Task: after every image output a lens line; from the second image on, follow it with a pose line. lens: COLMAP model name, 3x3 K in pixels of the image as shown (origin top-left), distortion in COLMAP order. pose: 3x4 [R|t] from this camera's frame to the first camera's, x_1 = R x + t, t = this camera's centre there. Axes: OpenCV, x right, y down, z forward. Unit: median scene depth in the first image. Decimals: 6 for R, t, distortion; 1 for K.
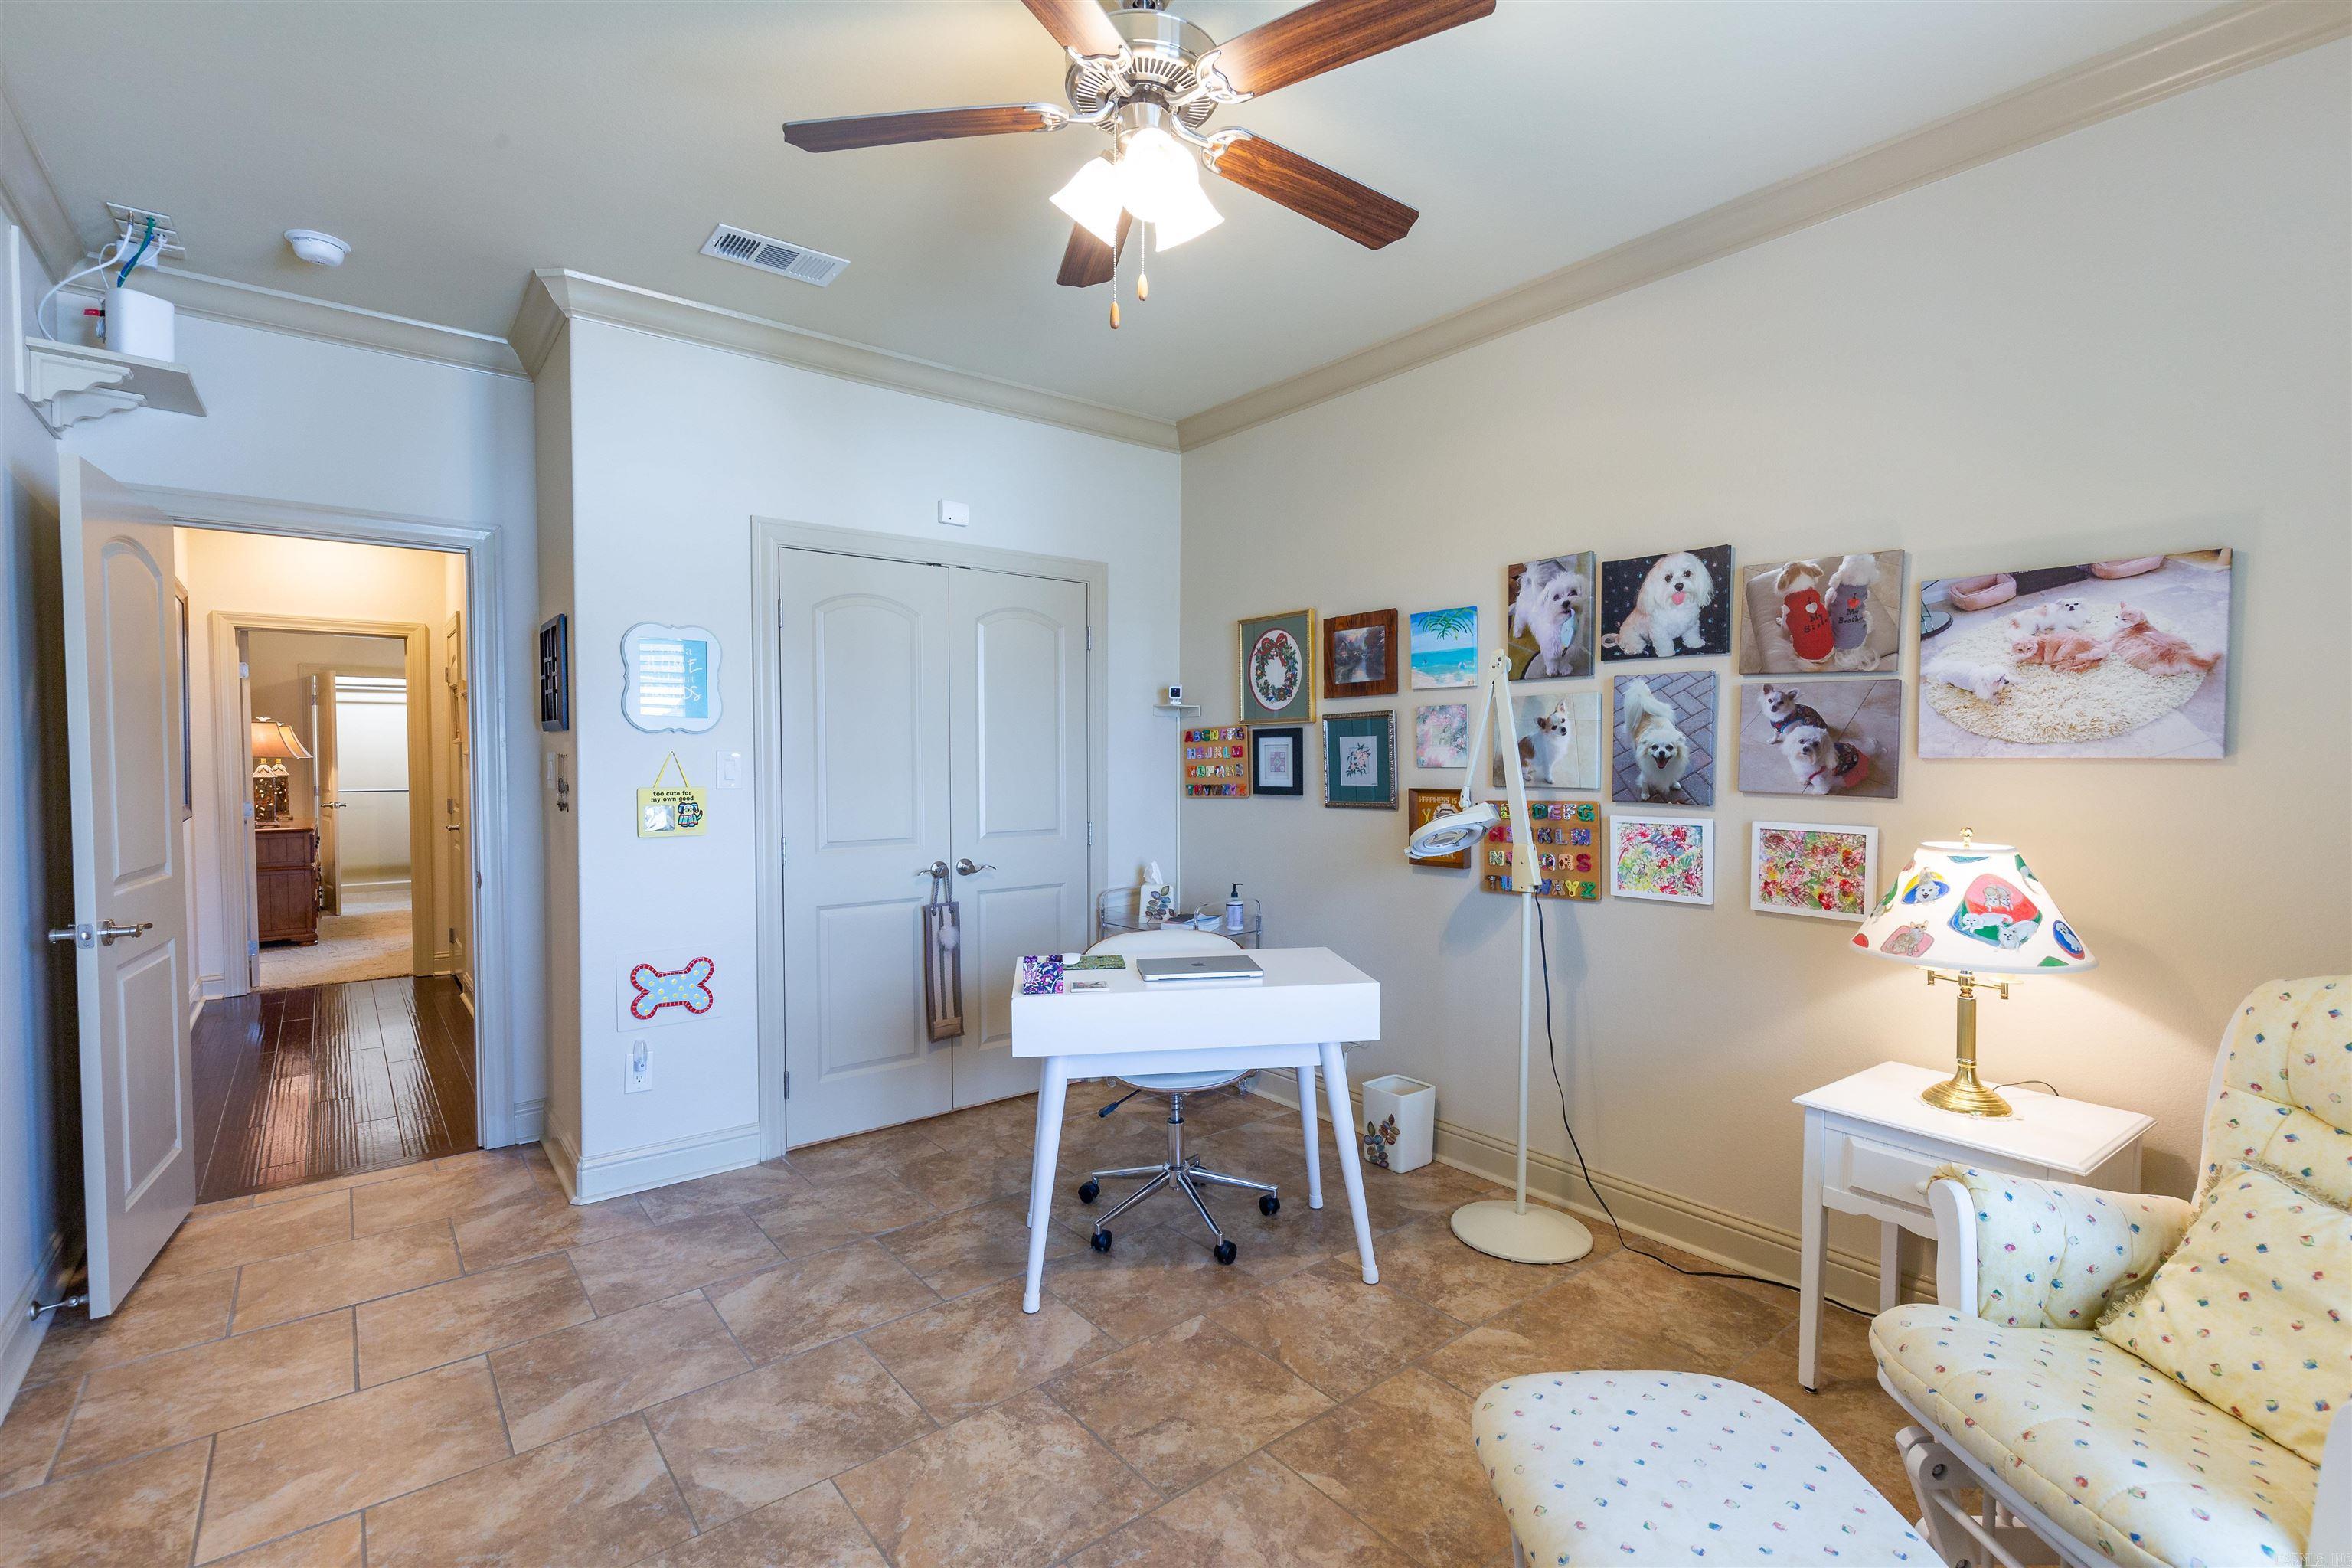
lens RADIAL K [[1064.6, 0, 1192.3], [0, 1064.6, 791.7], [0, 0, 1]] dist [0.006723, -0.000660]
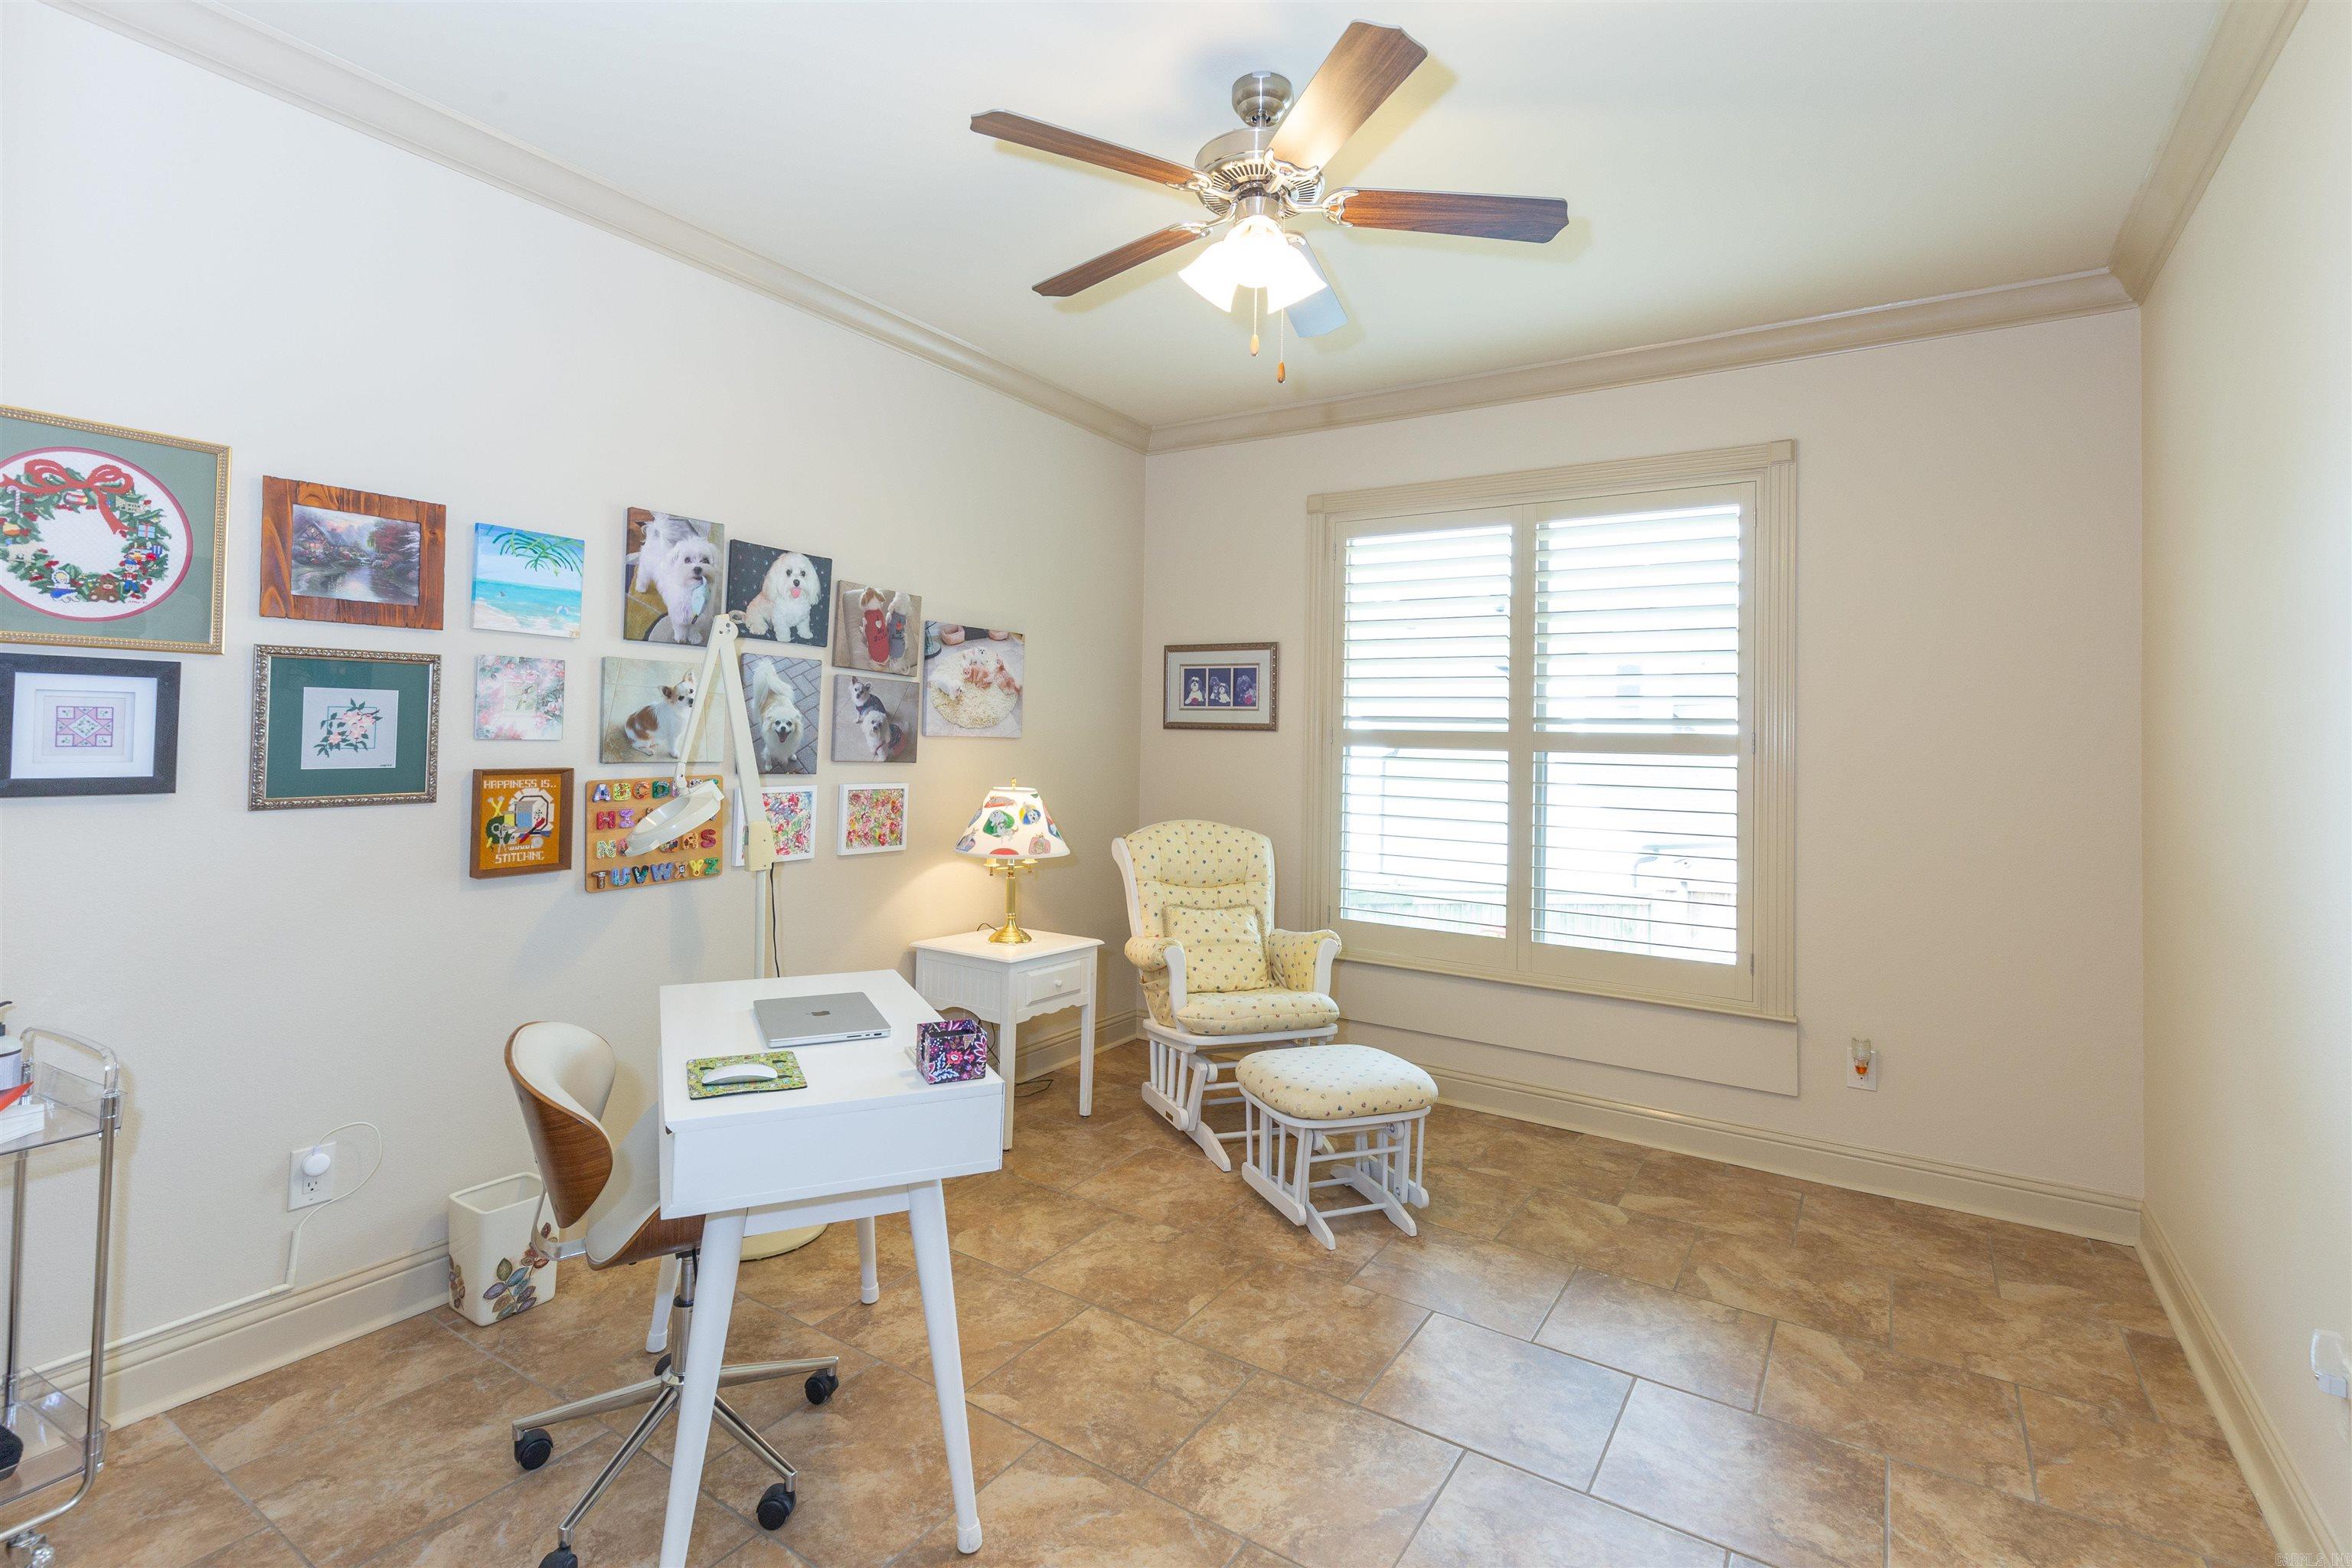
lens RADIAL K [[1100.9, 0, 1177.7], [0, 1100.9, 706.2], [0, 0, 1]] dist [0.020642, -0.000050]
pose [[-0.309034, 0.020180, 0.950837, -0.783308], [0.005269, 0.999796, -0.019506, -0.034826], [-0.951036, -0.001018, -0.309078, 0.969784]]
